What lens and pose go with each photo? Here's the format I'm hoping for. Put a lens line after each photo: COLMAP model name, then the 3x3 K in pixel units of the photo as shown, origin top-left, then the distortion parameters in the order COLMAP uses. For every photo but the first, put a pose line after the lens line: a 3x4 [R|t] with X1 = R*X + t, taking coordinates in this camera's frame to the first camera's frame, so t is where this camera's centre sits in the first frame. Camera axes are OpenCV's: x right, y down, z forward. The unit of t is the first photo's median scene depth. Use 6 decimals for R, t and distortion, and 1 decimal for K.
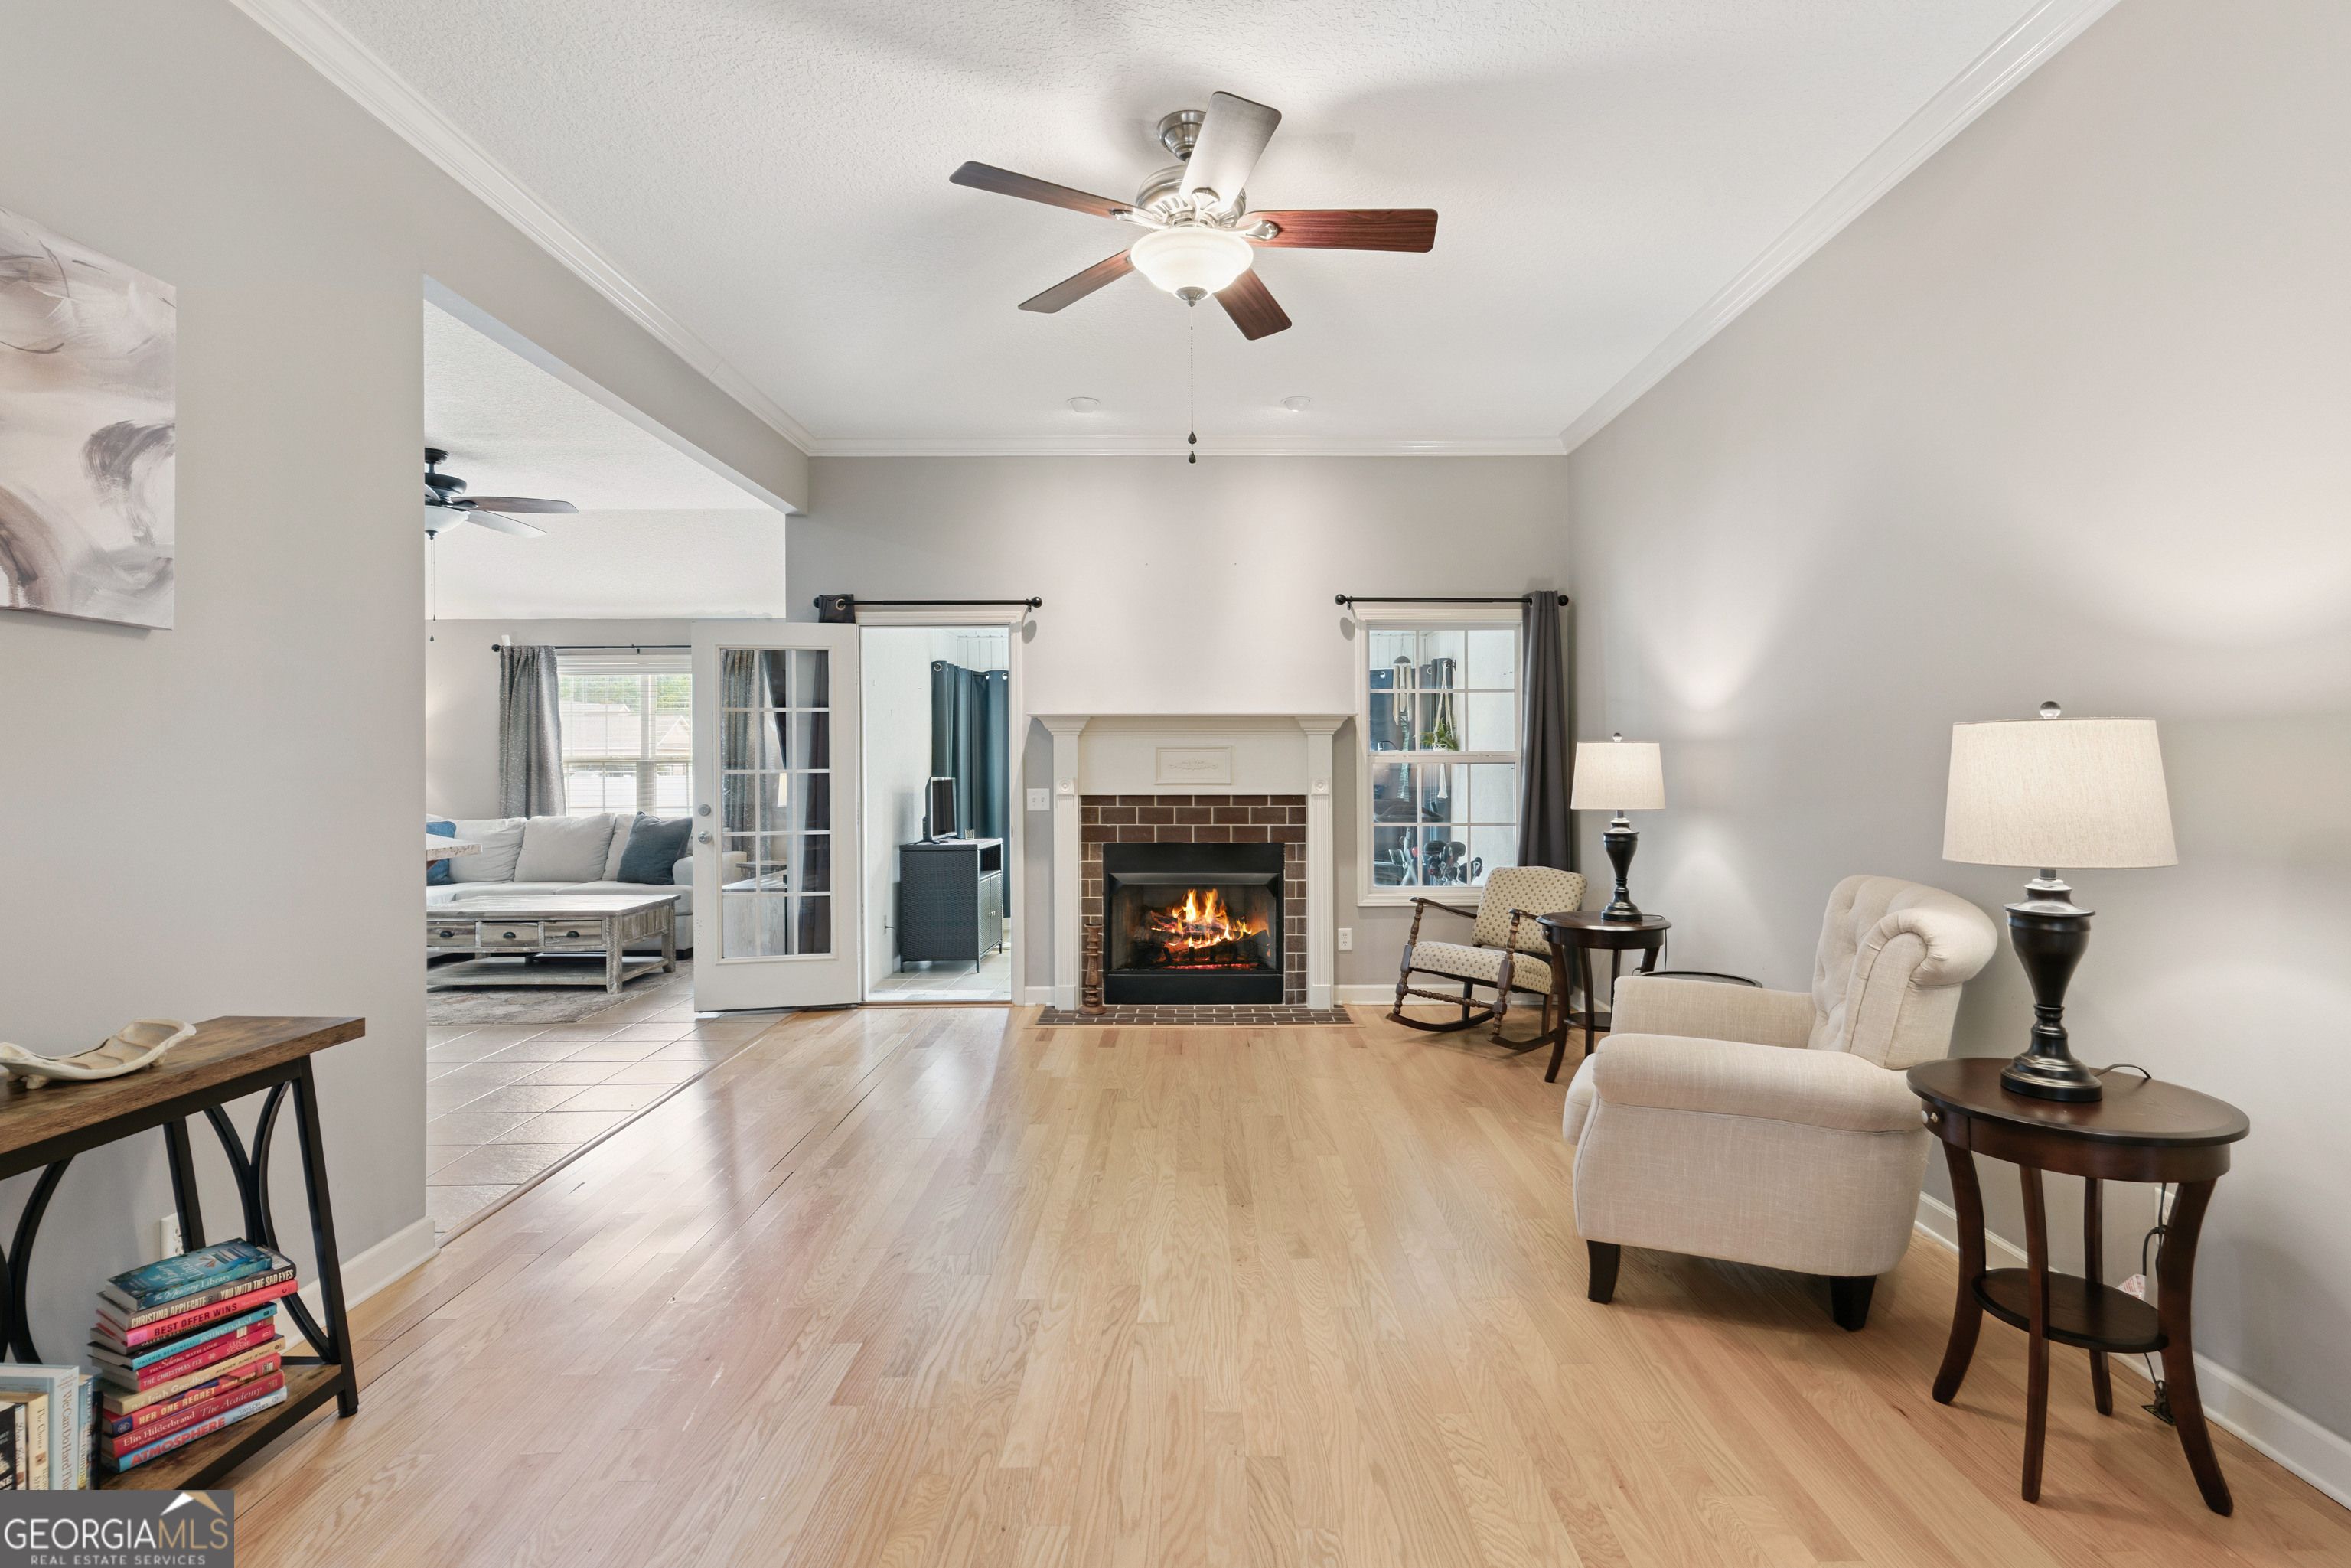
lens RADIAL K [[1129.8, 0, 1206.3], [0, 1129.8, 761.3], [0, 0, 1]] dist [0.000085, 0.000292]
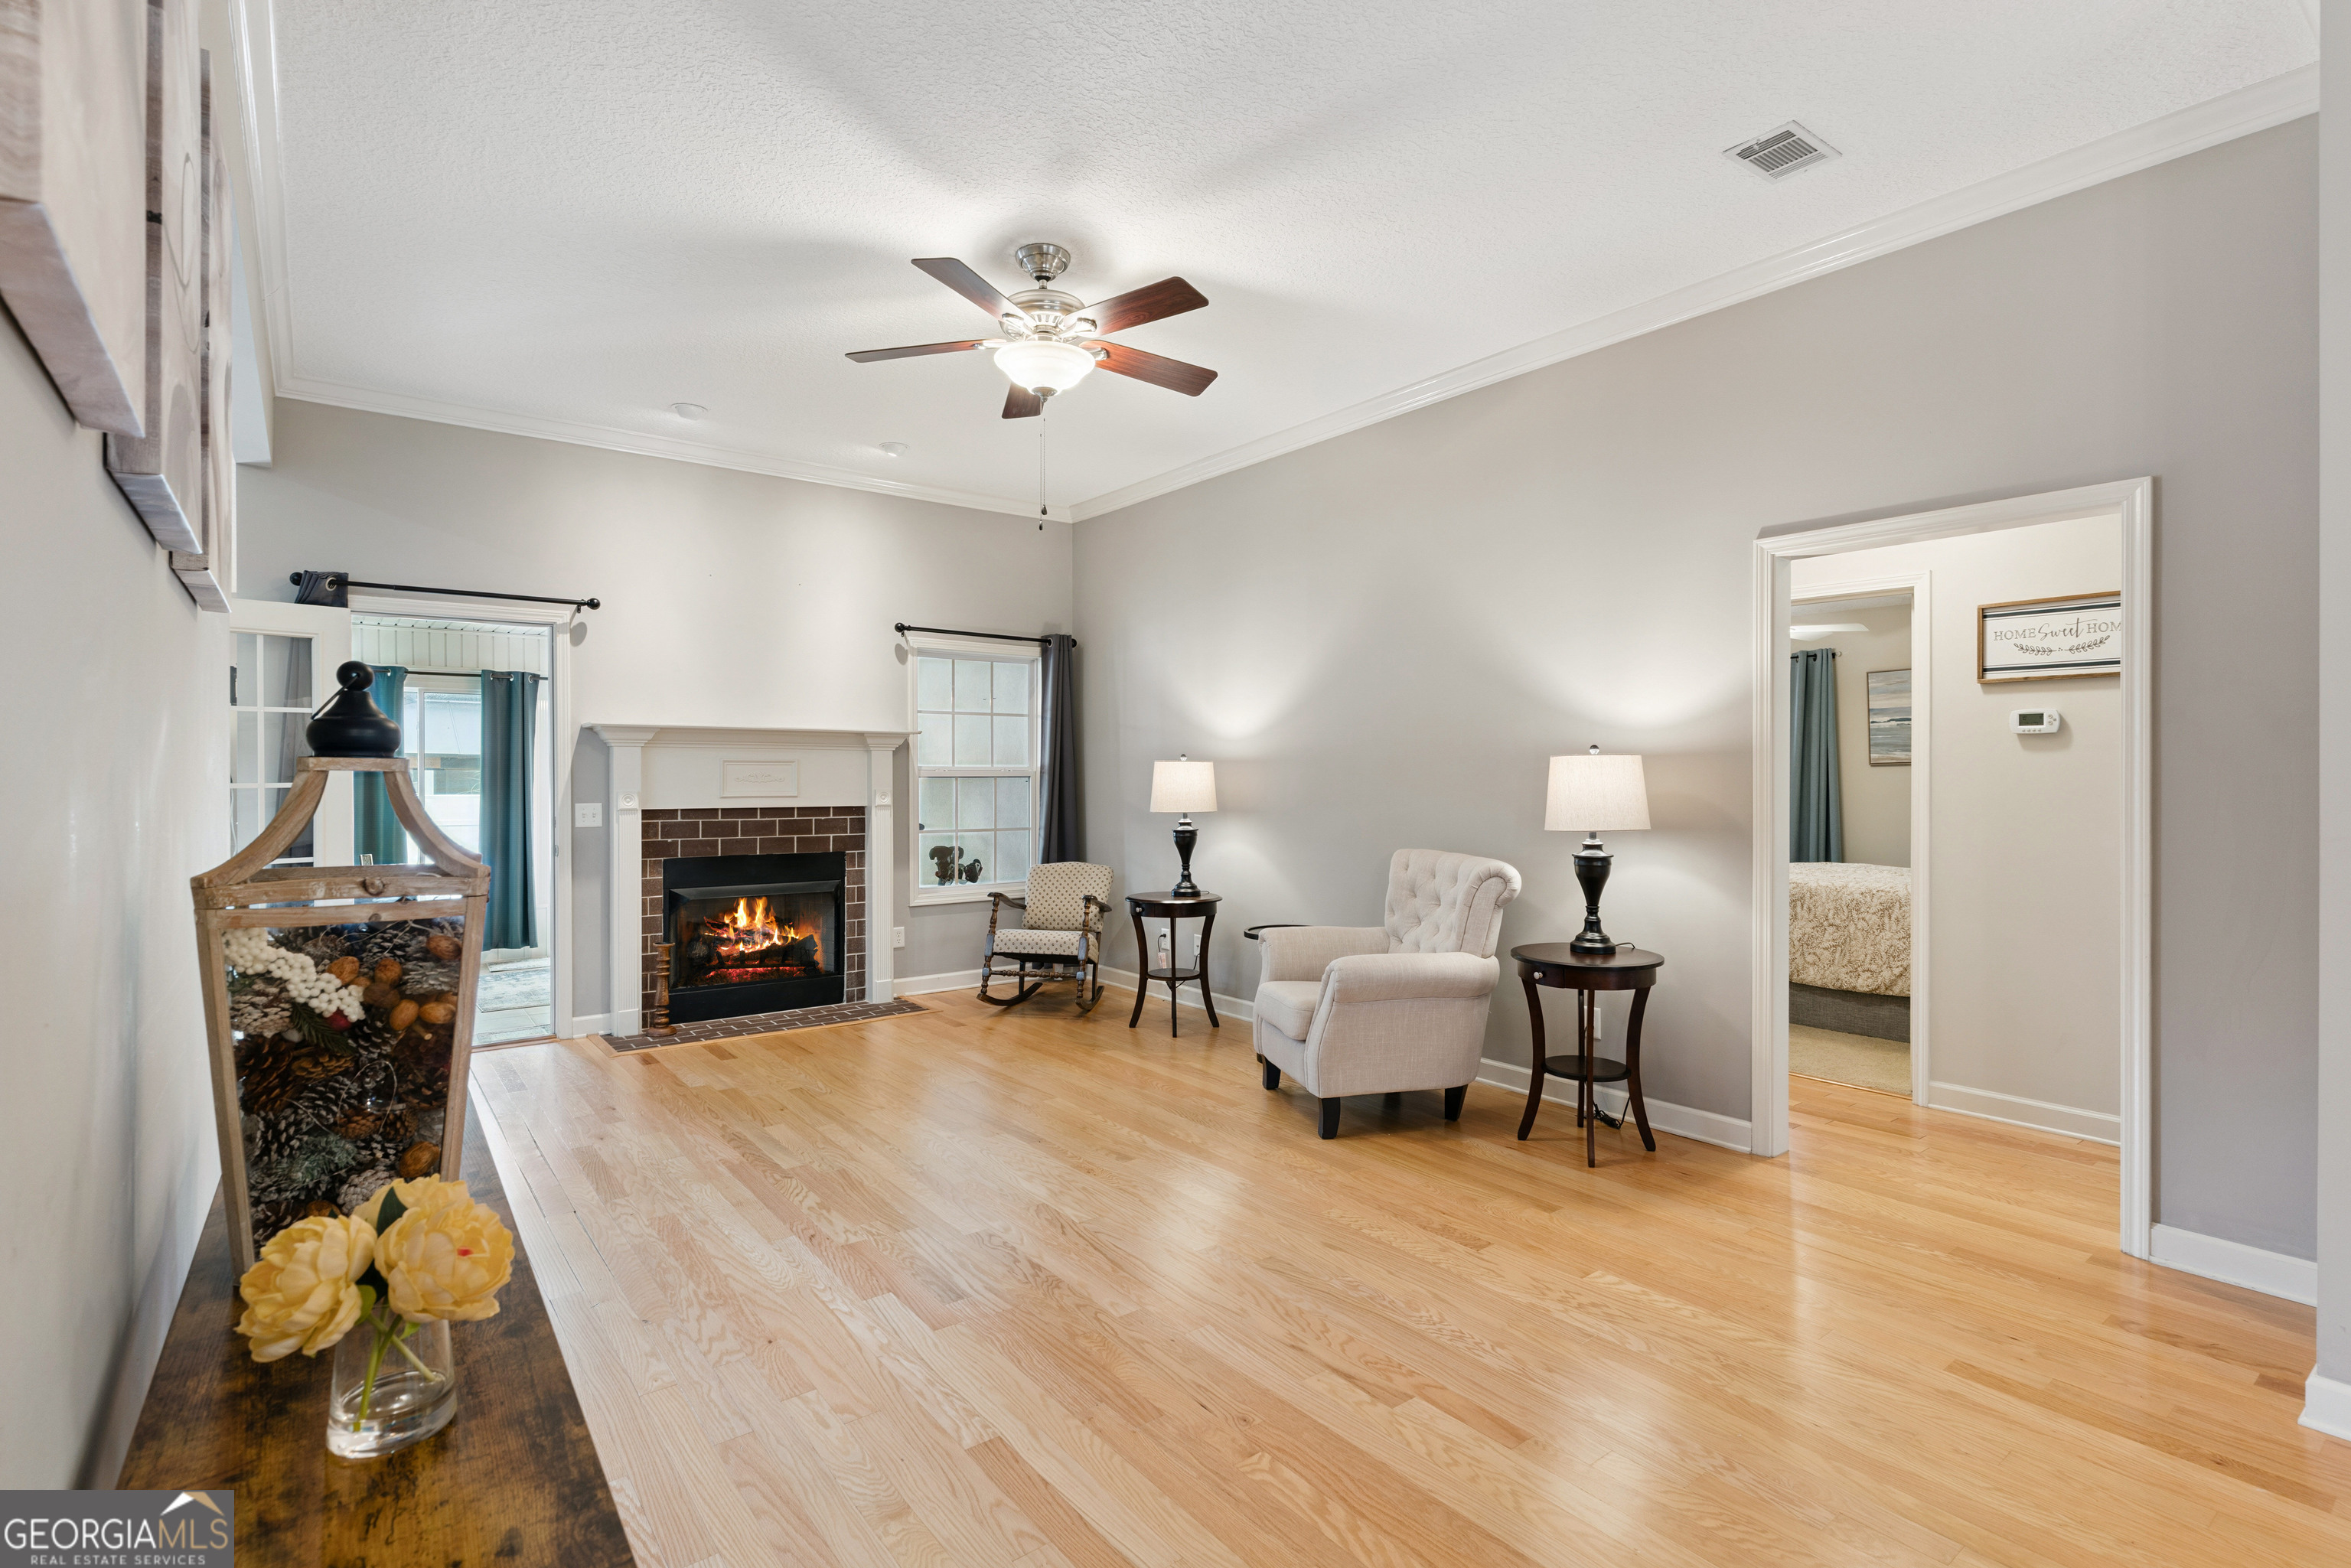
lens RADIAL K [[1112.3, 0, 1168.1], [0, 1112.3, 777.0], [0, 0, 1]] dist [0.002037, 0.000026]
pose [[0.800318, 0.001755, 0.599574, -0.318803], [-0.002734, 0.999996, 0.000722, 0.000486], [-0.599570, -0.002217, 0.800319, -0.021137]]
